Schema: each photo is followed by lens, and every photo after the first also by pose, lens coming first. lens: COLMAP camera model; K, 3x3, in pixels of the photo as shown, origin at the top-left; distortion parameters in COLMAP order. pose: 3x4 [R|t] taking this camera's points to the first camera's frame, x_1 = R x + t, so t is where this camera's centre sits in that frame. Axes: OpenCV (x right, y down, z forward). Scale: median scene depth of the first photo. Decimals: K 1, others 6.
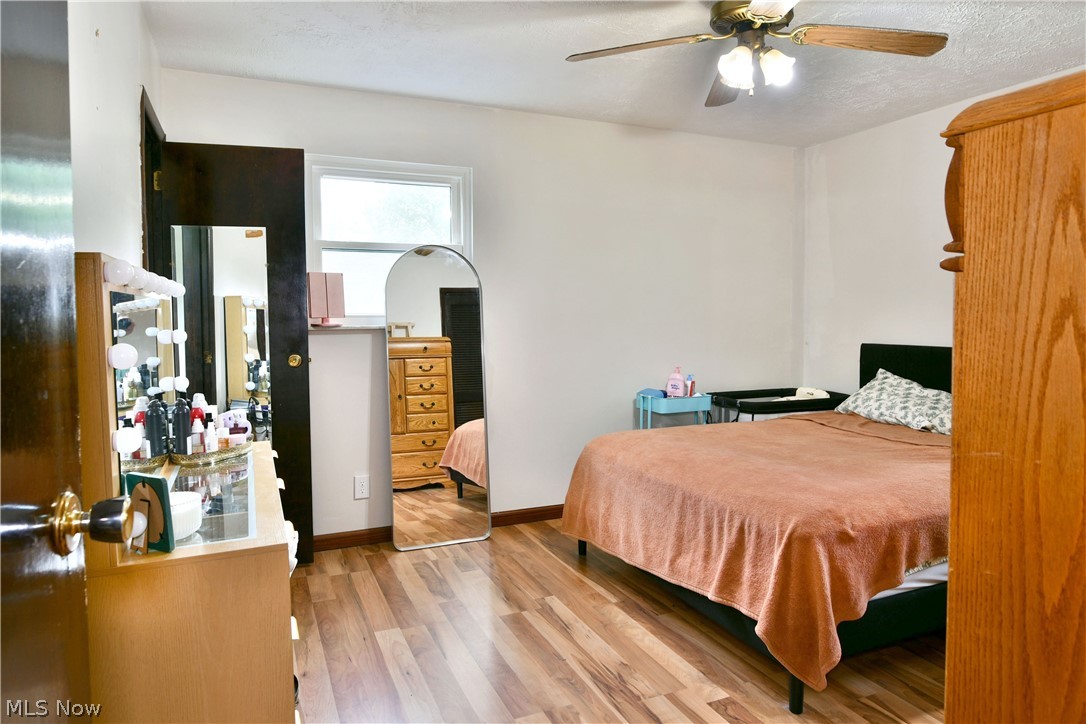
lens RADIAL K [[661.3, 0, 524.5], [0, 661.3, 350.3], [0, 0, 1]] dist [0.003724, -0.000834]
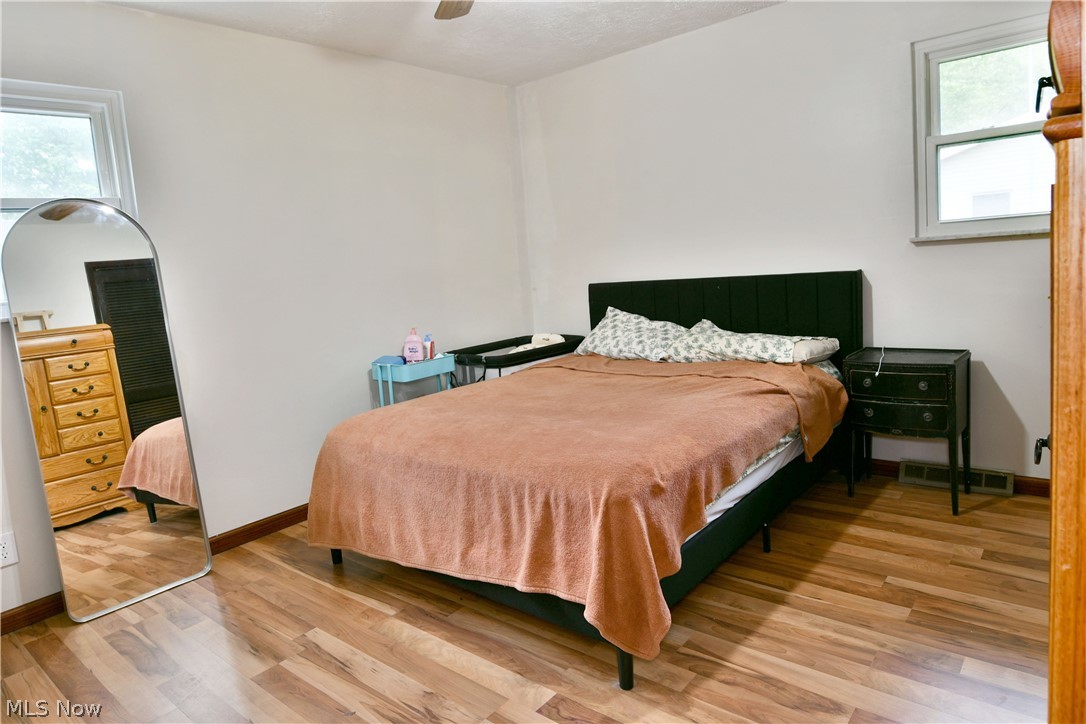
lens RADIAL K [[669.4, 0, 528.1], [0, 669.4, 334.9], [0, 0, 1]] dist [-0.008725, -0.003484]
pose [[0.891620, -0.119310, 0.436783, -0.034534], [0.103852, 0.992829, 0.059200, -0.003854], [-0.440714, -0.007423, 0.897617, 0.143181]]
